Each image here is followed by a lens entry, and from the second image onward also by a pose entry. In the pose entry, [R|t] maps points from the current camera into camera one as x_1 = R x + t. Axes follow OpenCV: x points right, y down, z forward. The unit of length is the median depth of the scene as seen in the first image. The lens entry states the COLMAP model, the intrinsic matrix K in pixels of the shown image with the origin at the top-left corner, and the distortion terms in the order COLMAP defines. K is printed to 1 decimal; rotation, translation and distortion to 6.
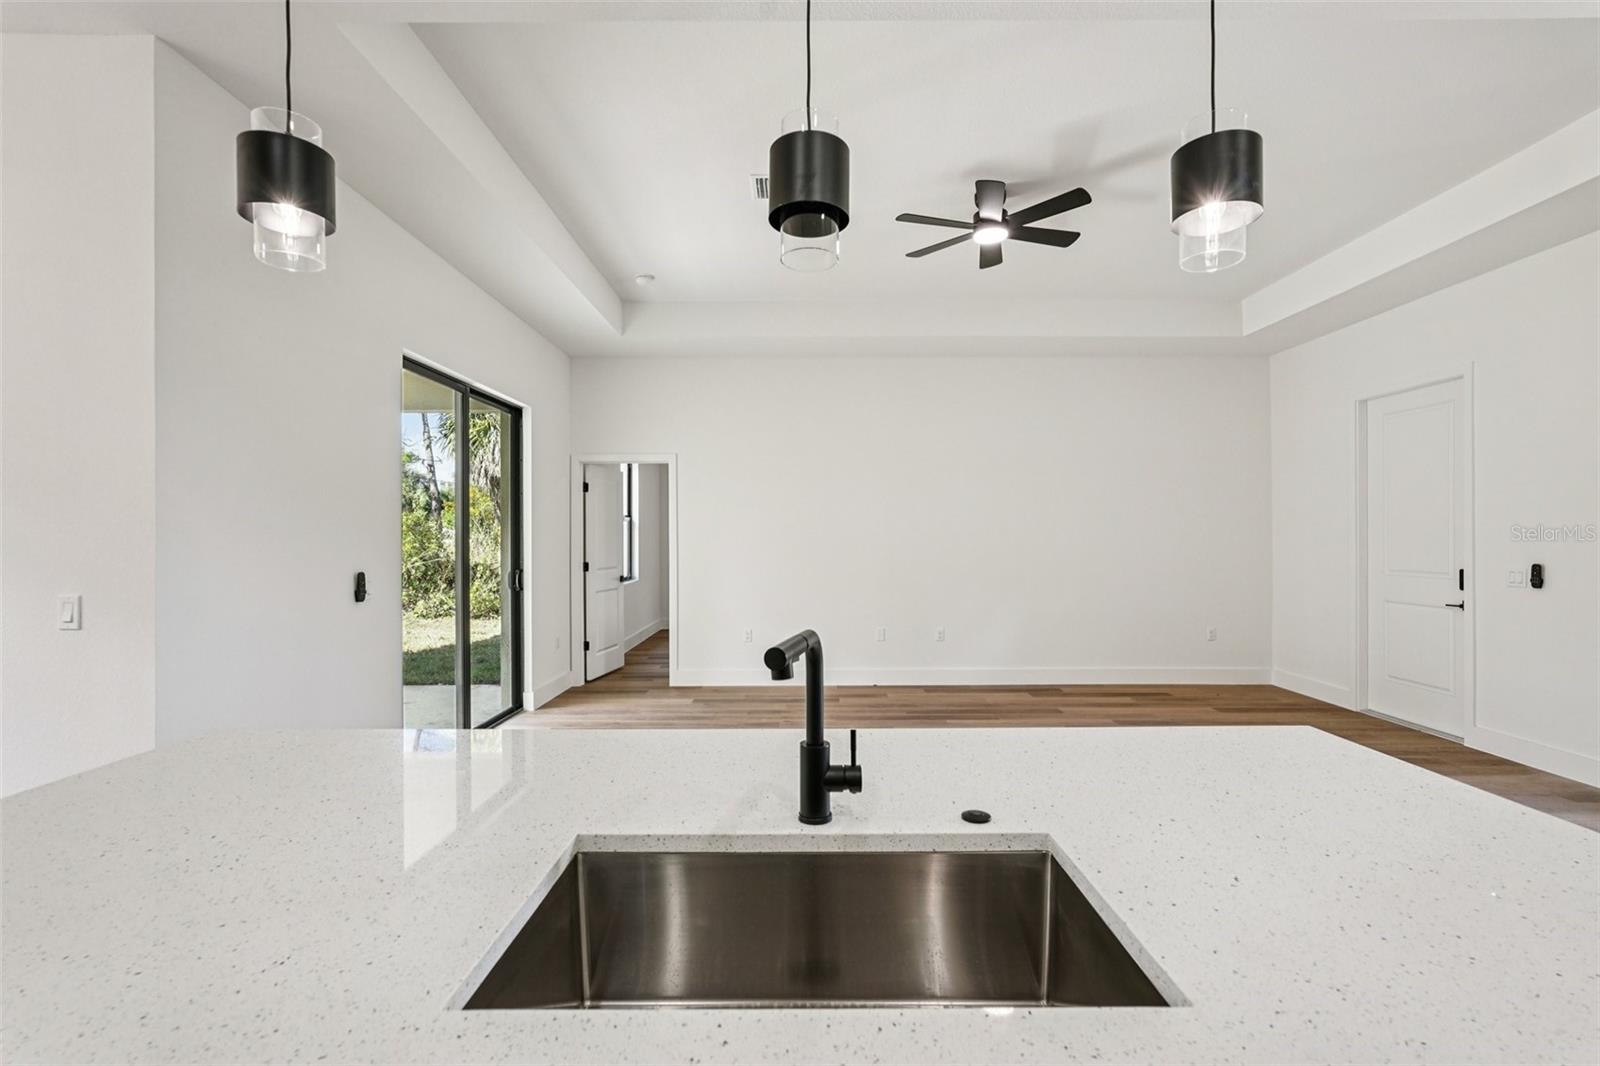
lens RADIAL K [[710.5, 0, 804.2], [0, 710.5, 547.0], [0, 0, 1]] dist [-0.014240, 0.007480]
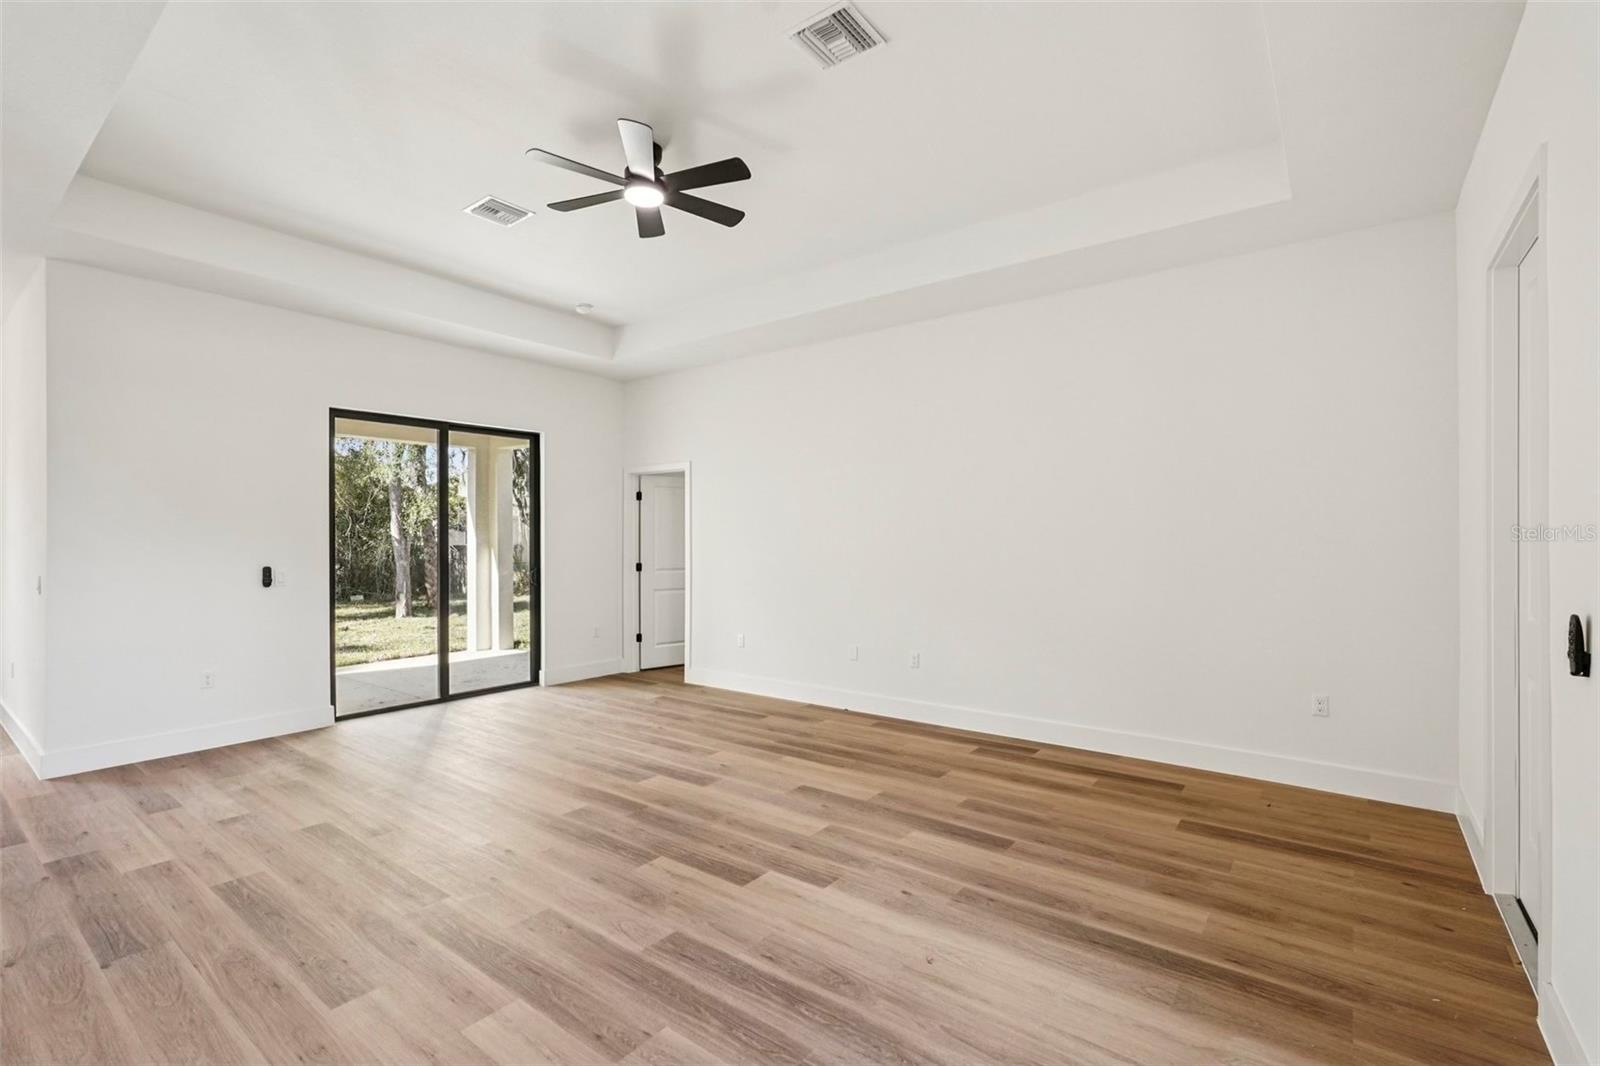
lens RADIAL K [[710.5, 0, 806.3], [0, 710.5, 546.4], [0, 0, 1]] dist [-0.014240, 0.007480]
pose [[0.799851, 0.005246, -0.600175, 0.648447], [-0.005305, 0.999985, 0.001670, -0.009121], [0.600175, 0.001848, 0.799867, 0.295528]]
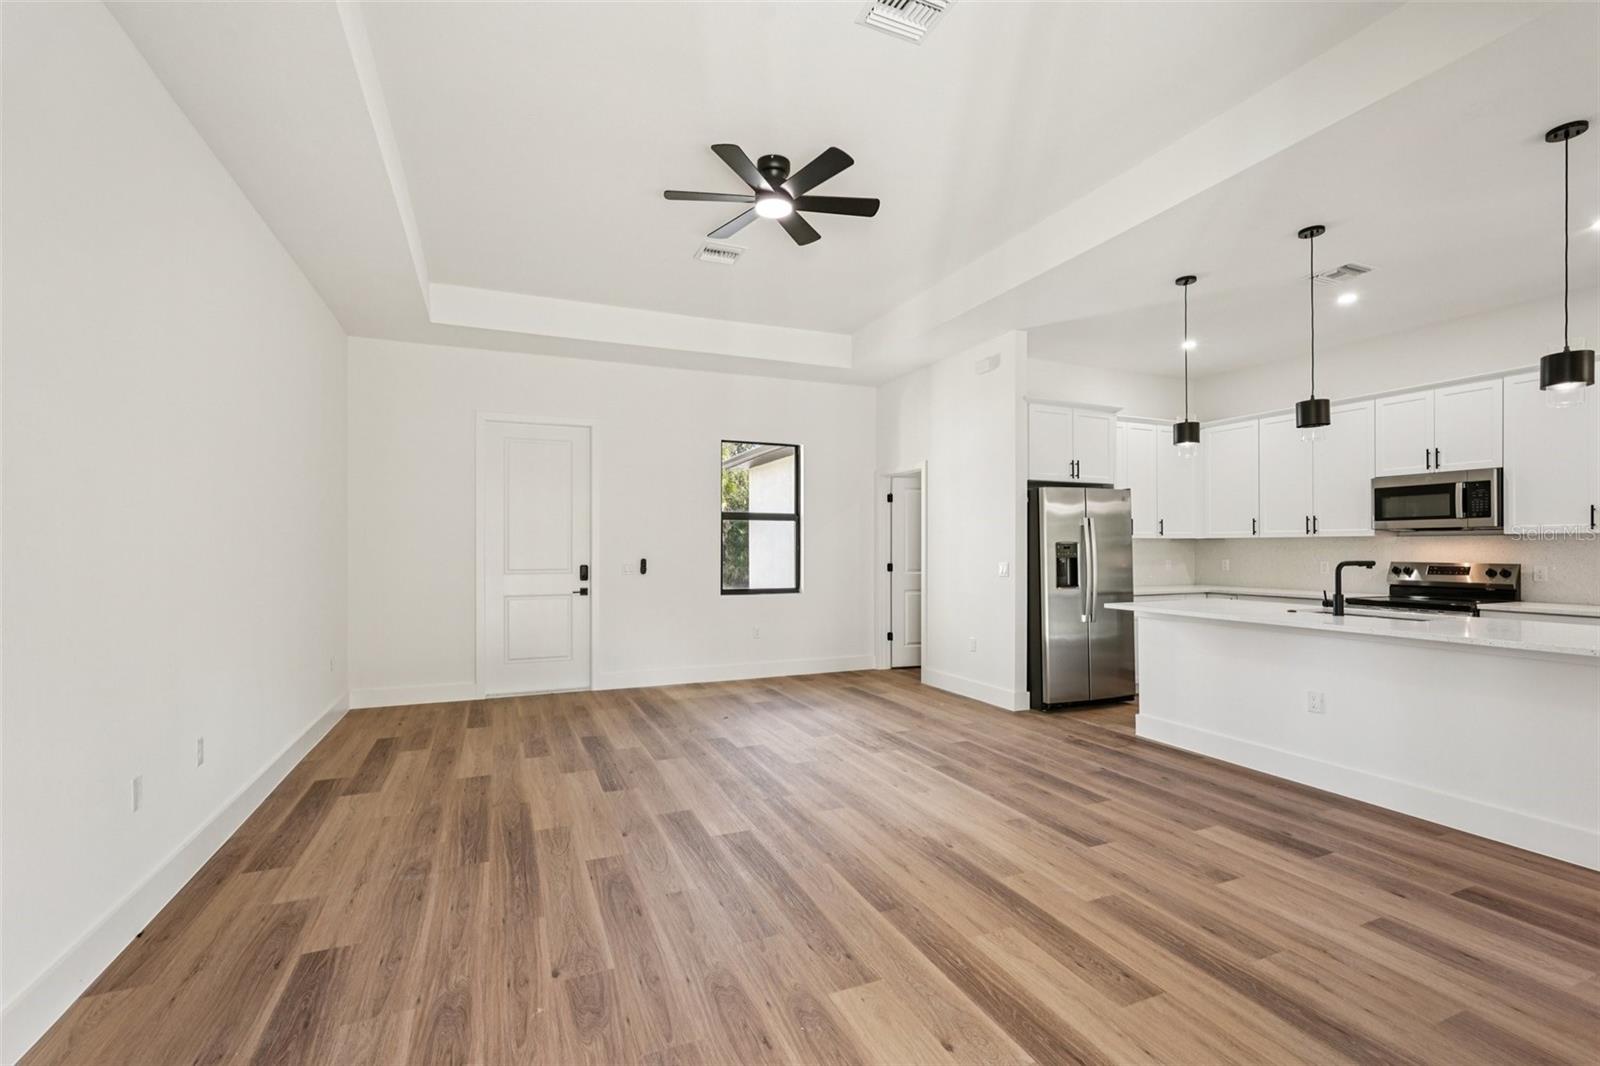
lens RADIAL K [[710.5, 0, 801.9], [0, 710.5, 545.2], [0, 0, 1]] dist [-0.014240, 0.007480]
pose [[-0.395805, 0.006743, 0.918310, -0.404365], [0.012055, 0.999925, -0.002147, 0.000694], [-0.918255, 0.010220, -0.395857, 0.915507]]
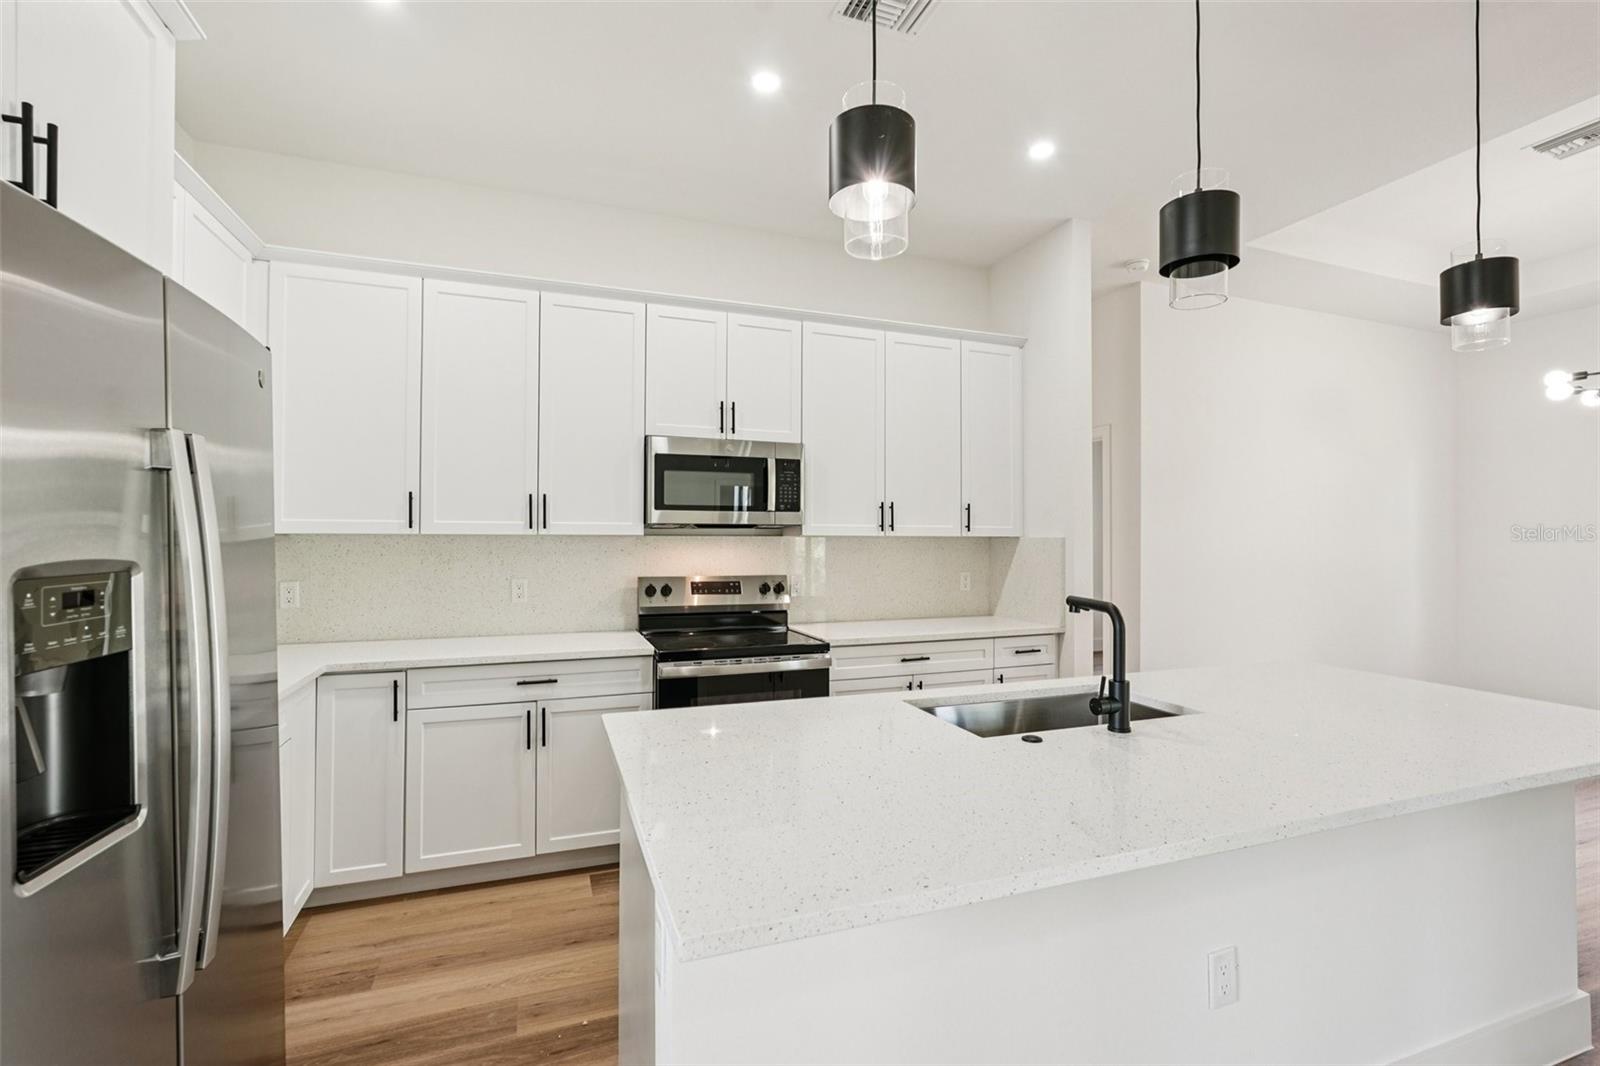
lens RADIAL K [[710.5, 0, 799.1], [0, 710.5, 530.5], [0, 0, 1]] dist [-0.014240, 0.007480]
pose [[-0.936080, -0.005076, -0.351749, 0.228346], [-0.006097, 0.999980, 0.001795, -0.009459], [0.351733, 0.003825, -0.936092, 0.411659]]
